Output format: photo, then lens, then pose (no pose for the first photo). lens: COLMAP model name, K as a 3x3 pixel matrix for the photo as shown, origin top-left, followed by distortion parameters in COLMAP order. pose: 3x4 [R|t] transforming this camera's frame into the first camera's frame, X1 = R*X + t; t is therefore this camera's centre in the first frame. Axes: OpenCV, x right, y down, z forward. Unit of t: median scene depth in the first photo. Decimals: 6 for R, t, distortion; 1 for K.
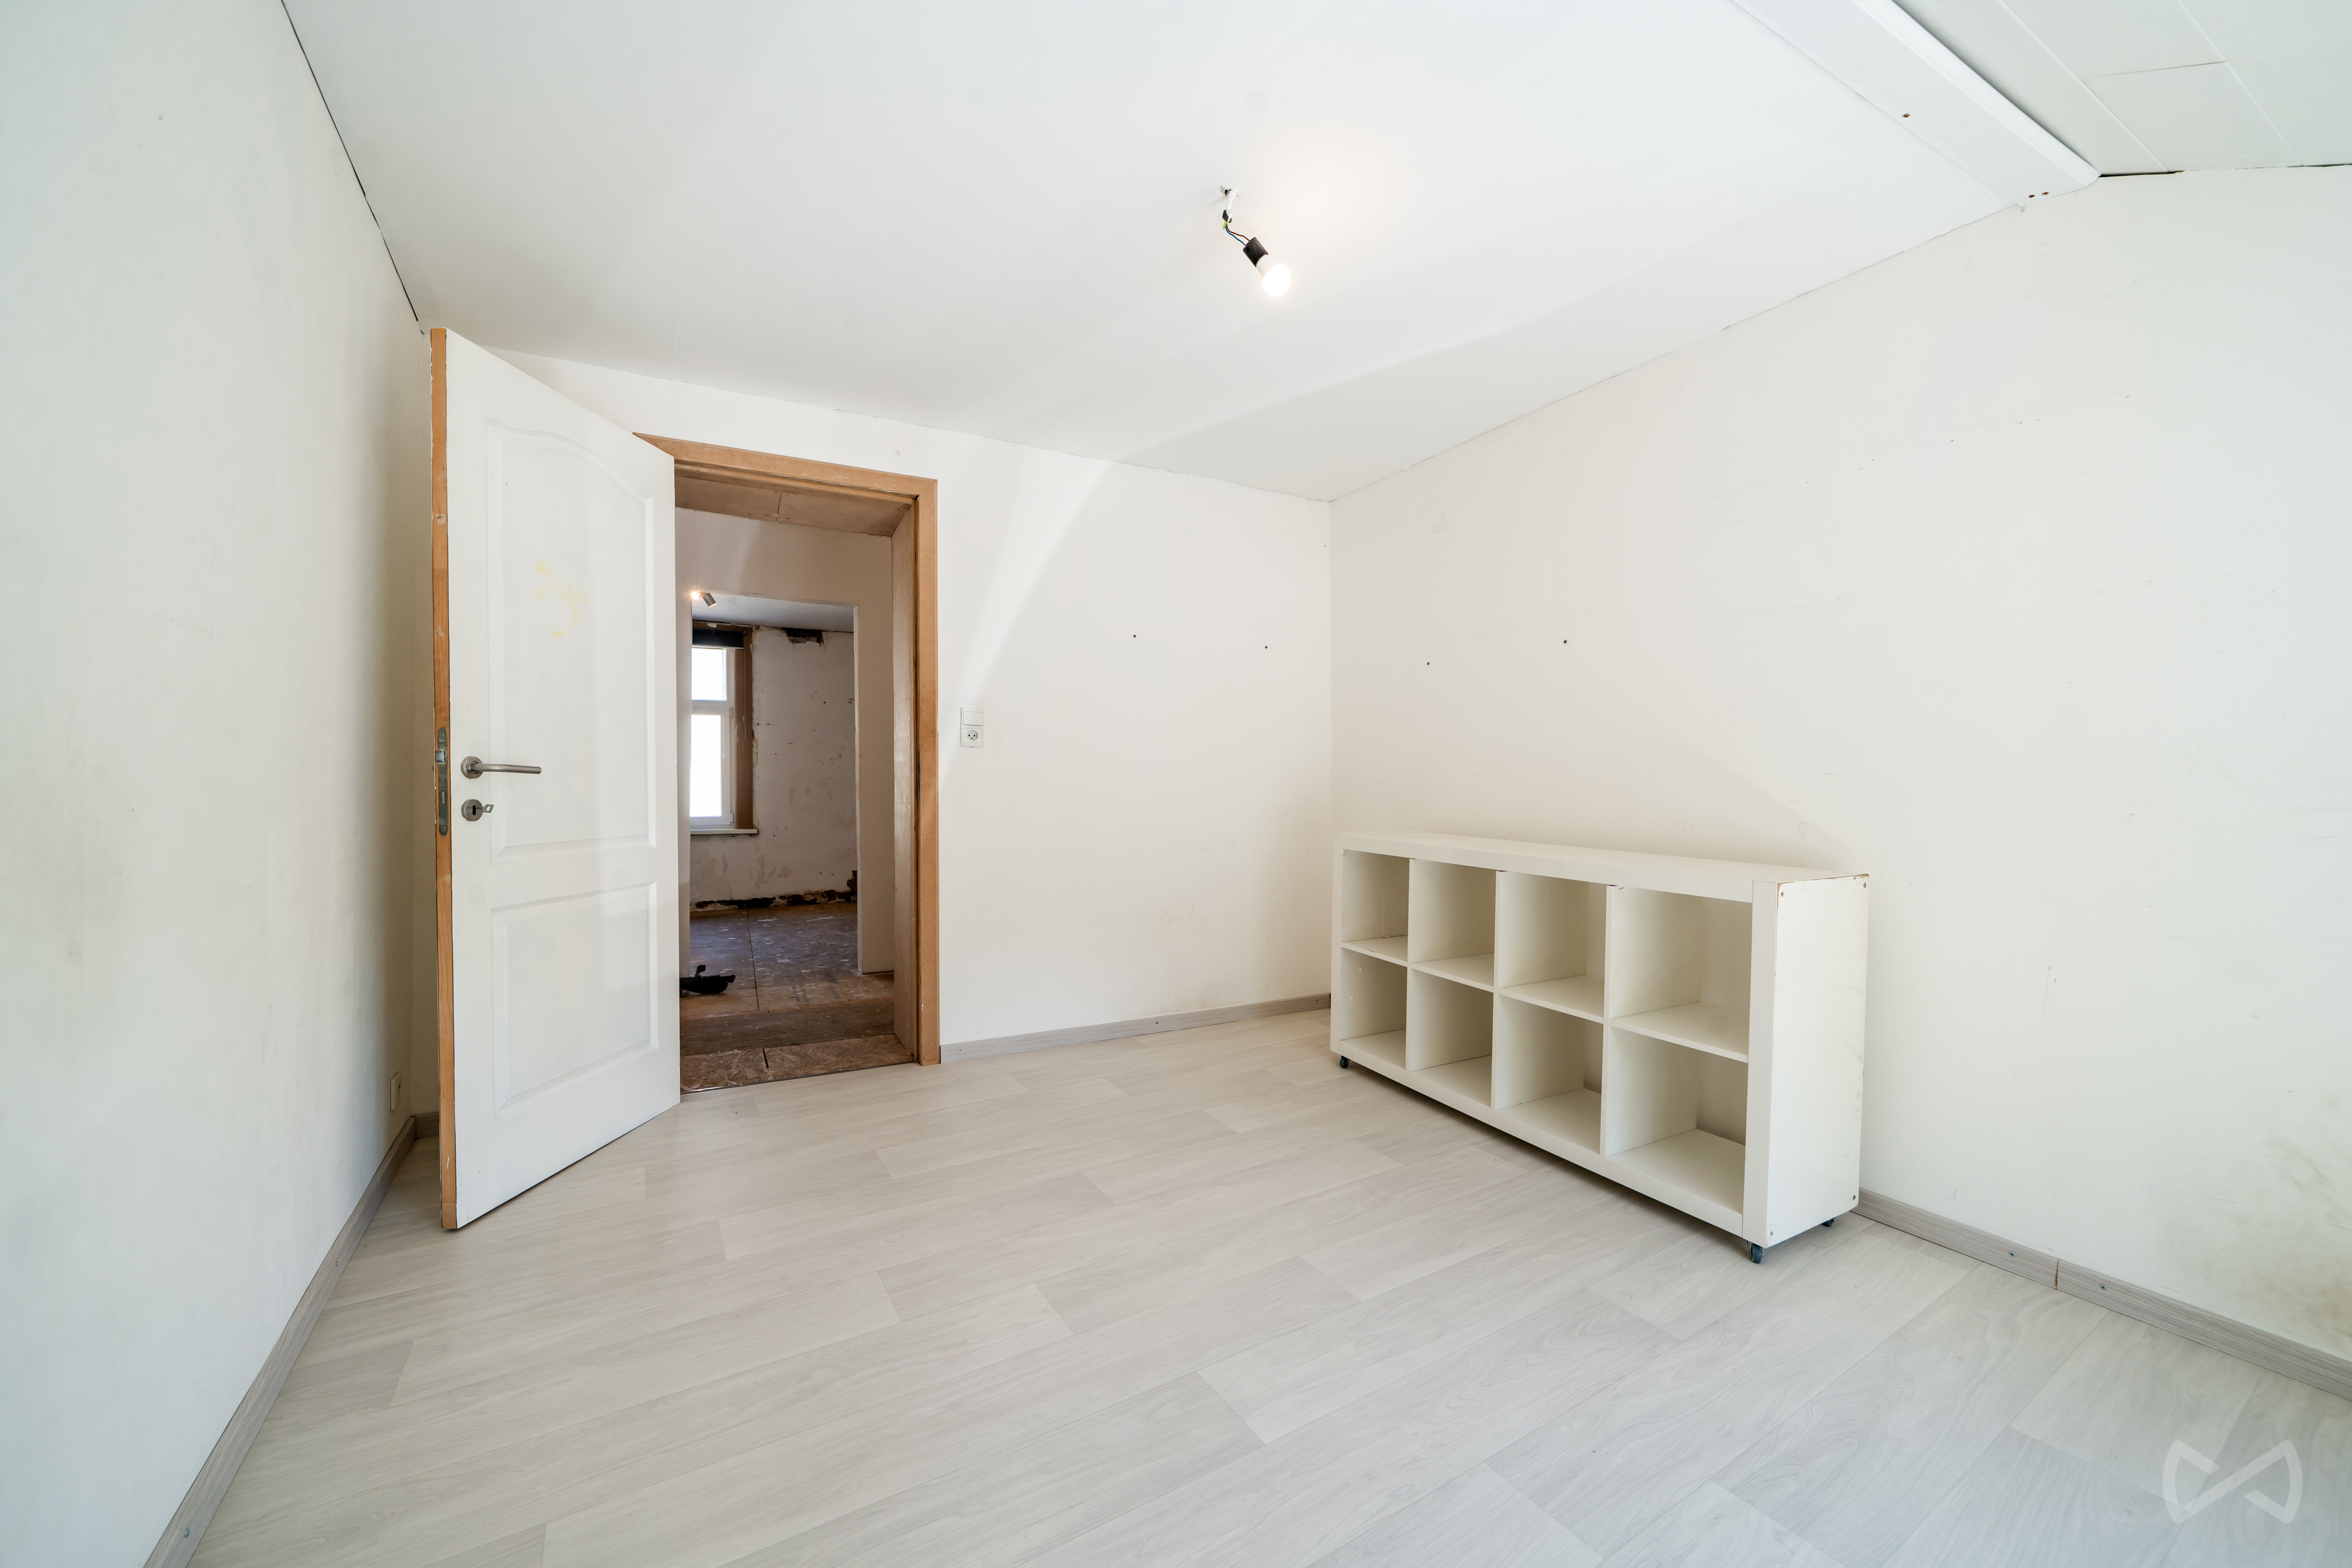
lens RADIAL K [[862.2, 0, 1185.7], [0, 862.2, 789.5], [0, 0, 1]] dist [-0.001483, -0.000149]
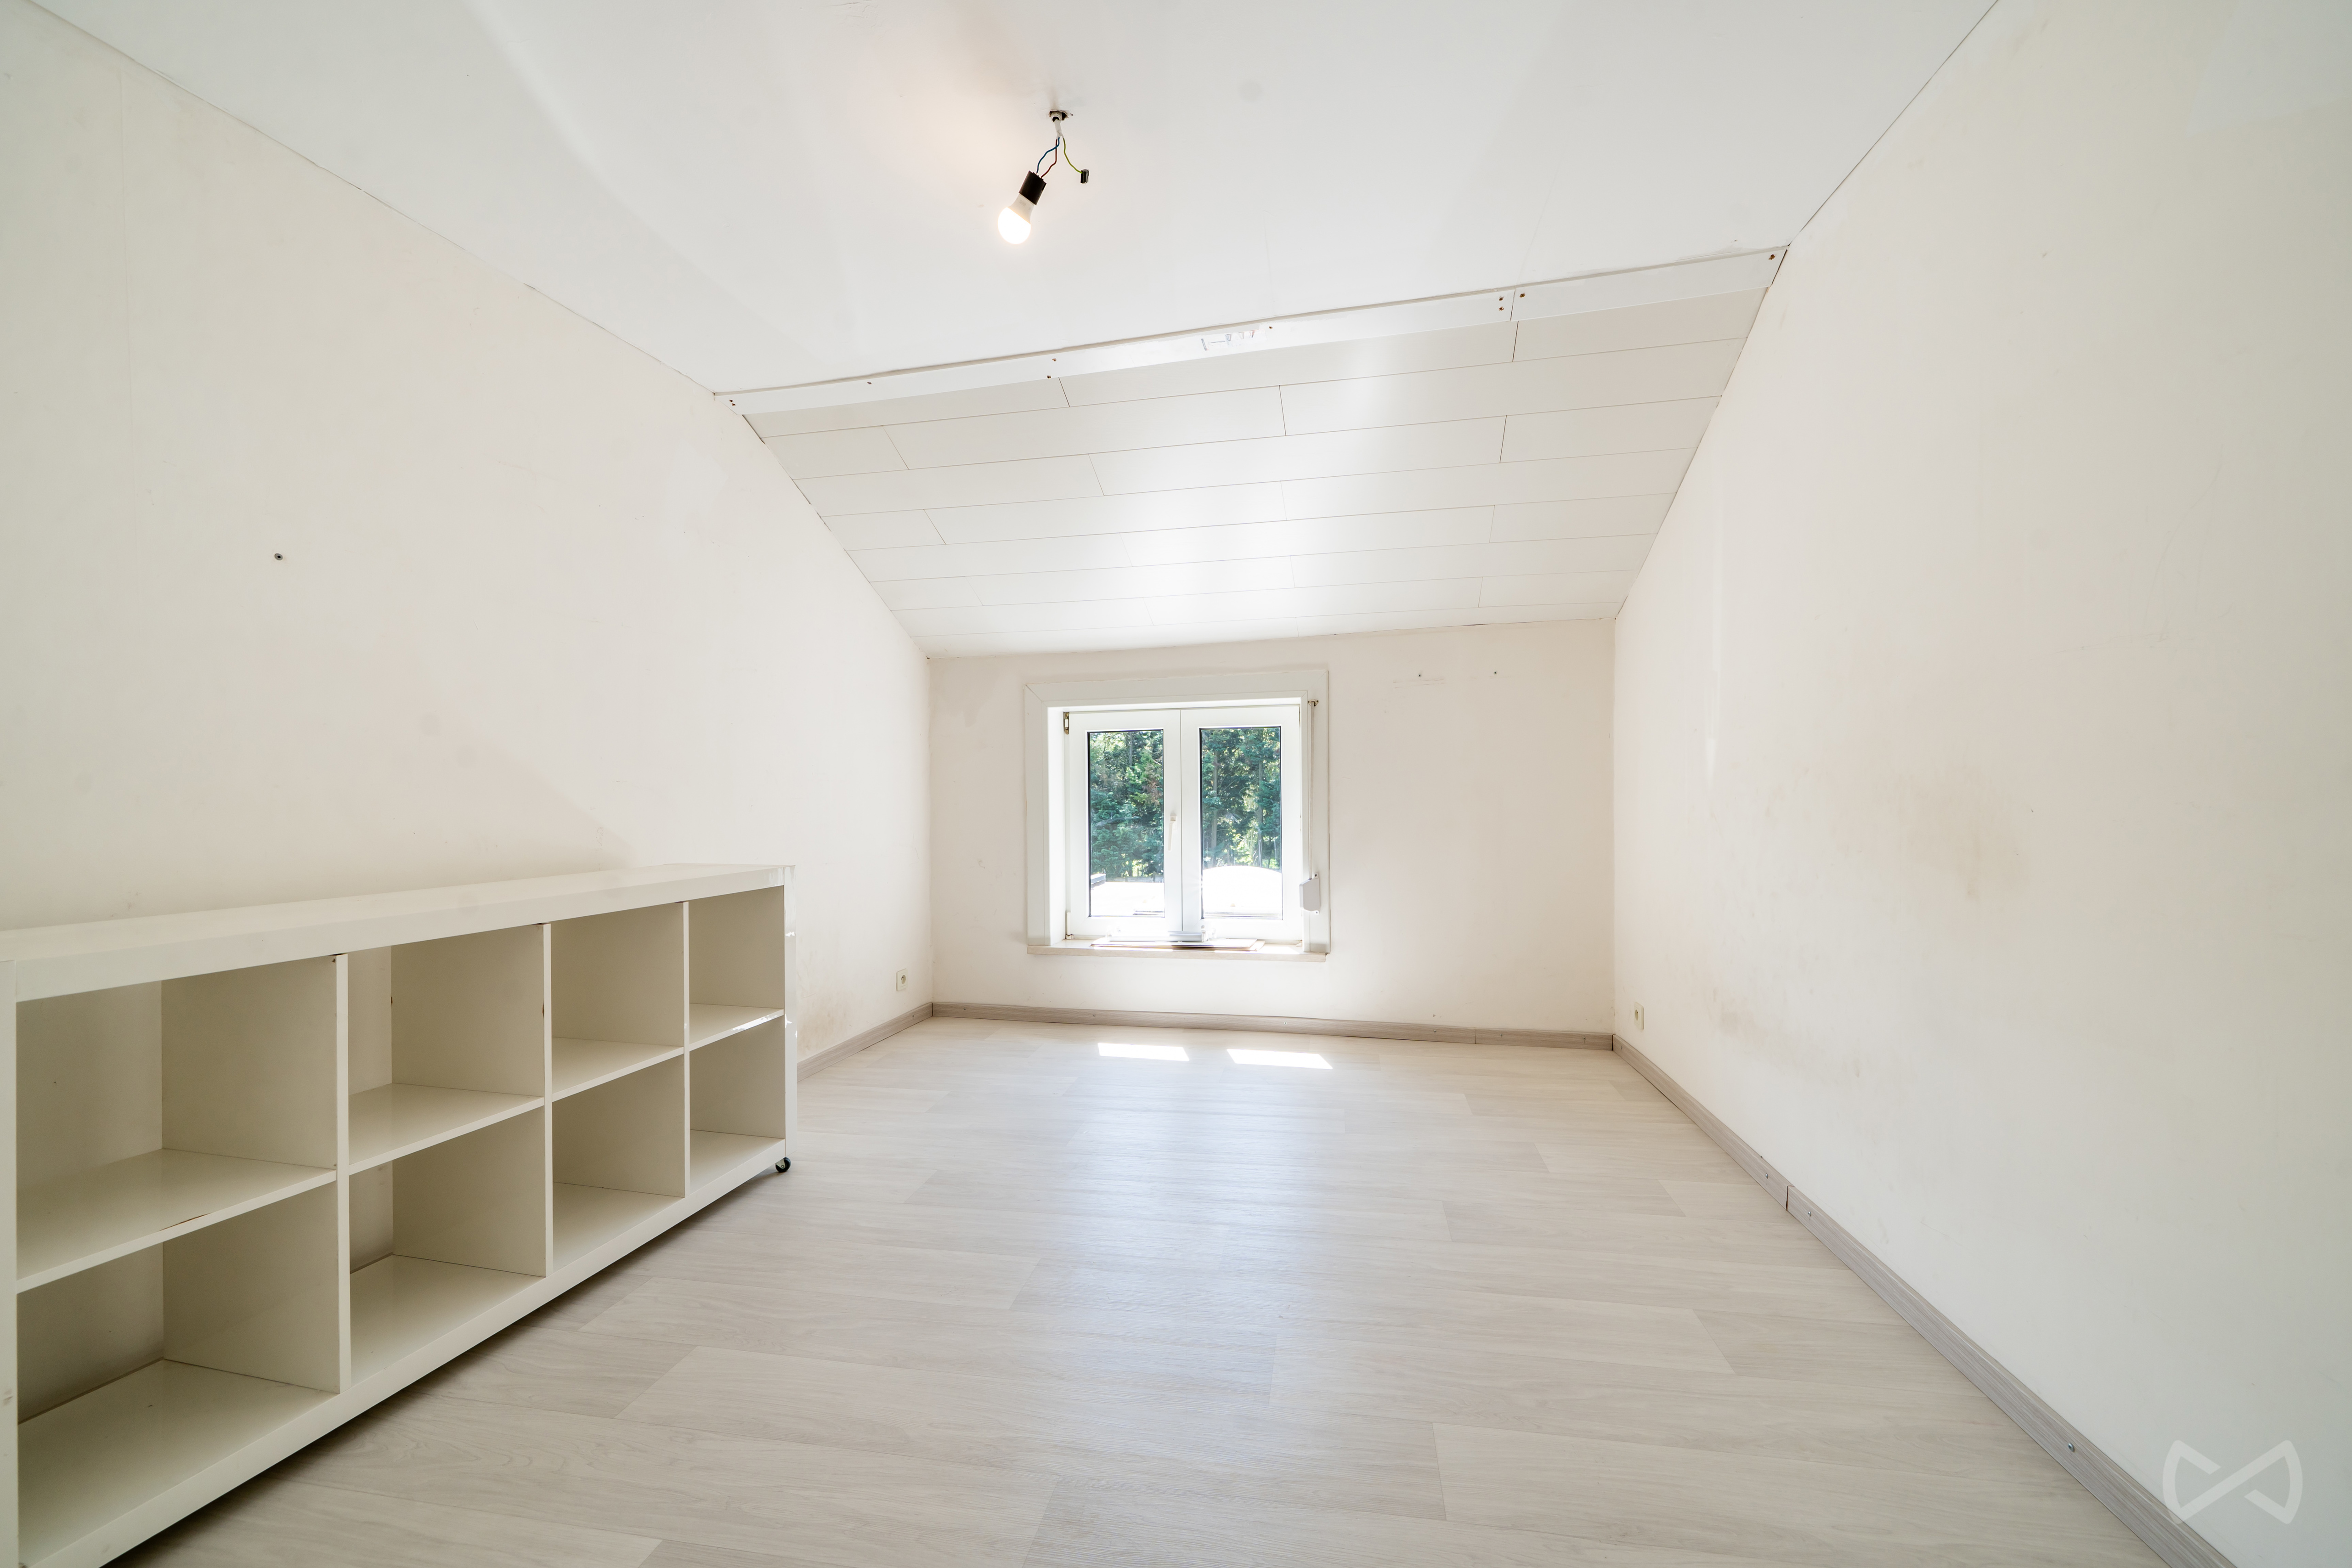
lens RADIAL K [[862.1, 0, 1185.7], [0, 862.1, 789.5], [0, 0, 1]] dist [-0.001483, -0.000149]
pose [[-0.729776, -0.007040, 0.683650, -0.614736], [0.009870, 0.999734, 0.020830, -0.028552], [-0.683615, 0.021949, -0.729512, 1.493387]]
